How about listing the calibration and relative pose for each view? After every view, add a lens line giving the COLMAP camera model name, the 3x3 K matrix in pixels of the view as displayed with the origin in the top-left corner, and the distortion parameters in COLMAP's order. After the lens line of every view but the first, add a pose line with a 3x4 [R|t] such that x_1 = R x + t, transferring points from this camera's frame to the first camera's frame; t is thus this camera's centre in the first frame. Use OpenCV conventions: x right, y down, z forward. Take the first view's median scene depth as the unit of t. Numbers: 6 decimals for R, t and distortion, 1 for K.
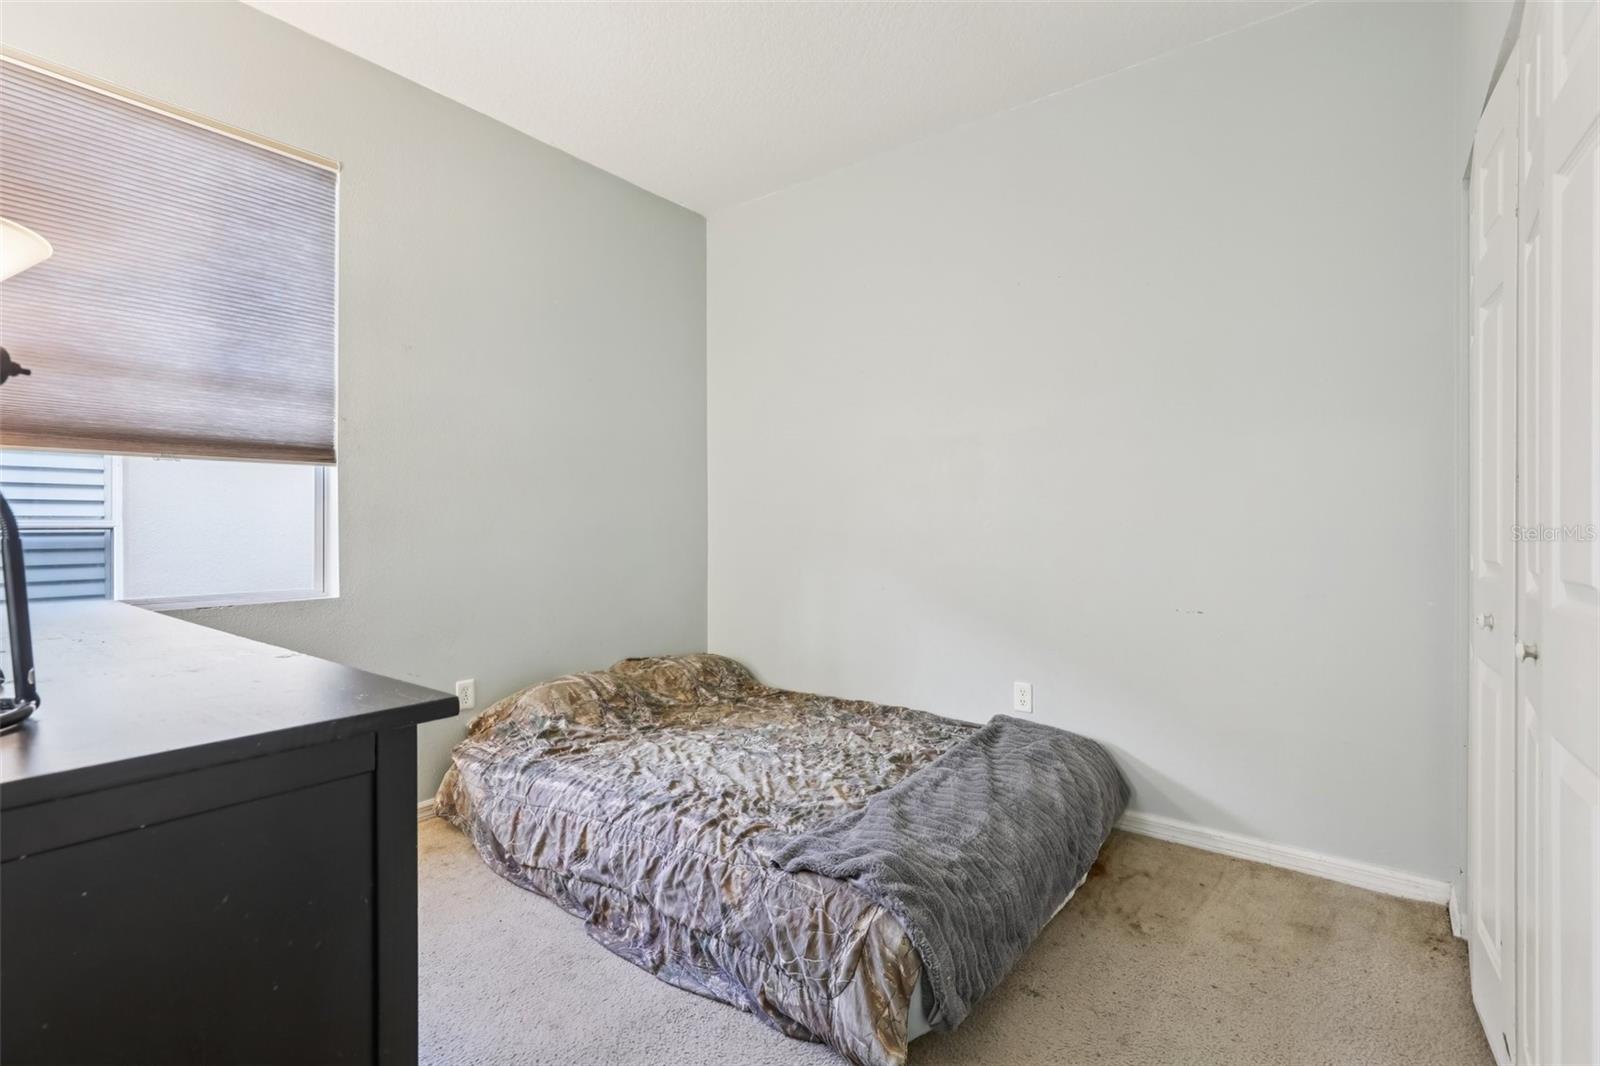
lens RADIAL K [[734.5, 0, 799.0], [0, 734.5, 529.7], [0, 0, 1]] dist [-0.006081, 0.002883]
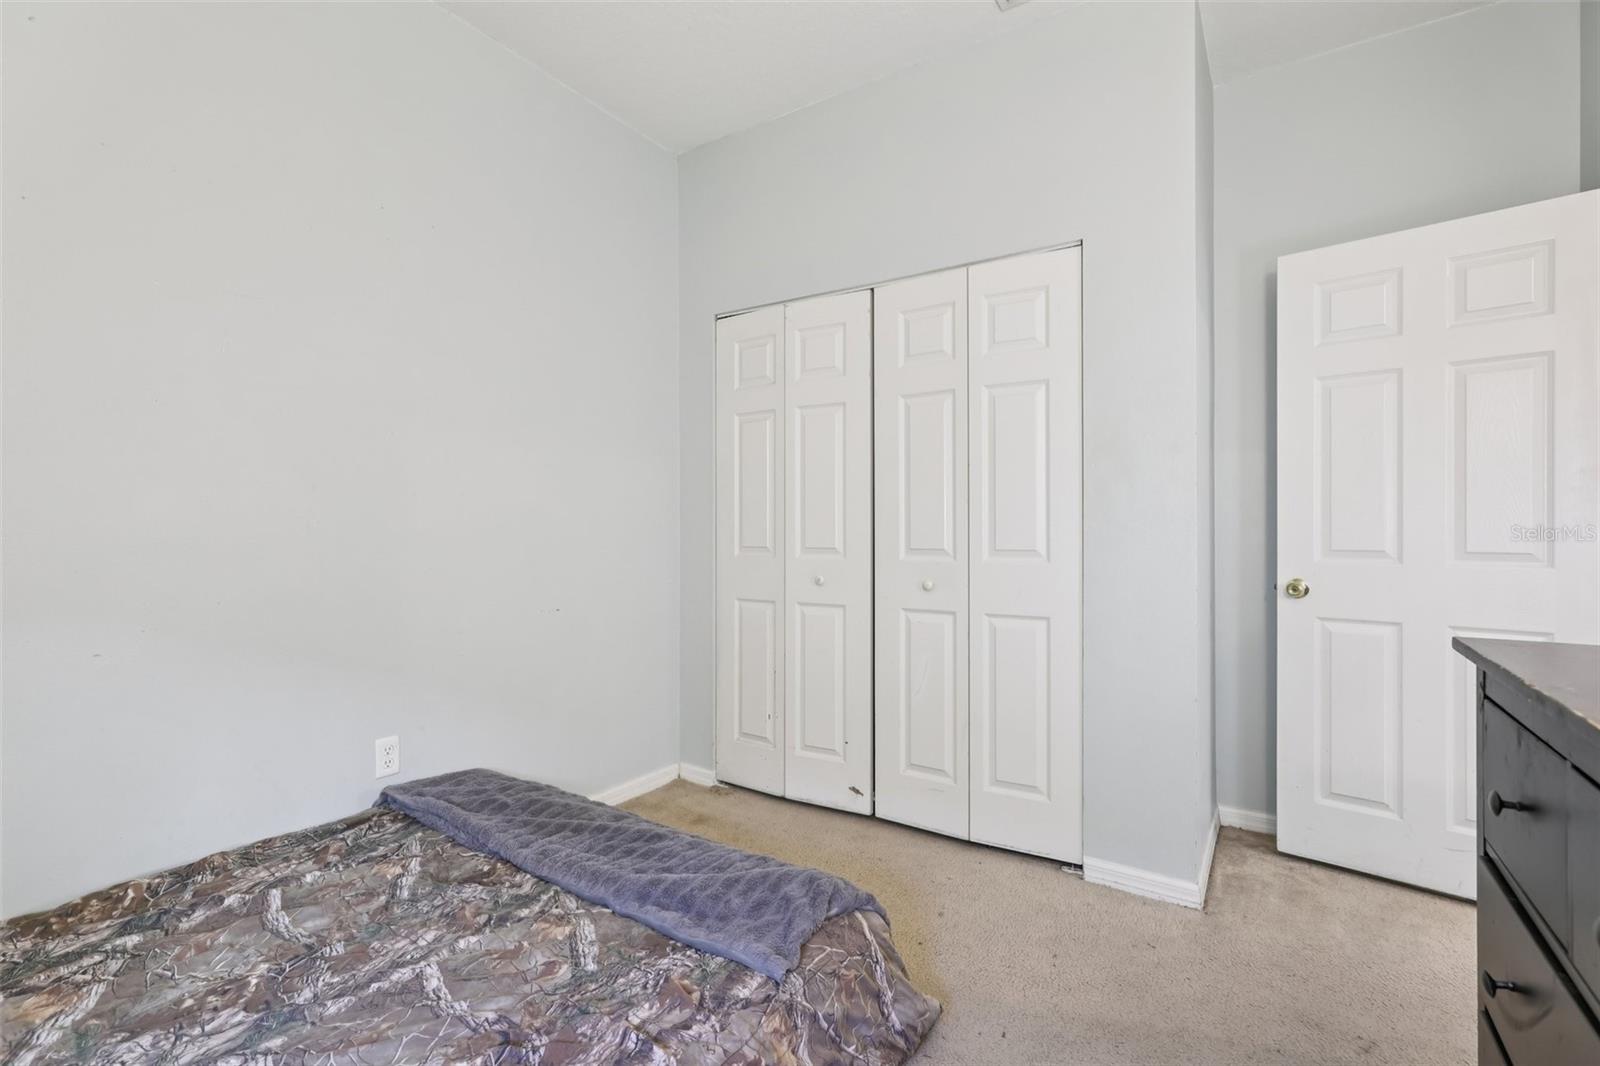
lens RADIAL K [[734.5, 0, 799.2], [0, 734.5, 530.3], [0, 0, 1]] dist [-0.006081, 0.002883]
pose [[-0.092126, -0.001523, 0.995746, -0.488905], [0.003993, 0.999990, 0.001899, -0.005200], [-0.995739, 0.004151, -0.092119, 0.648872]]
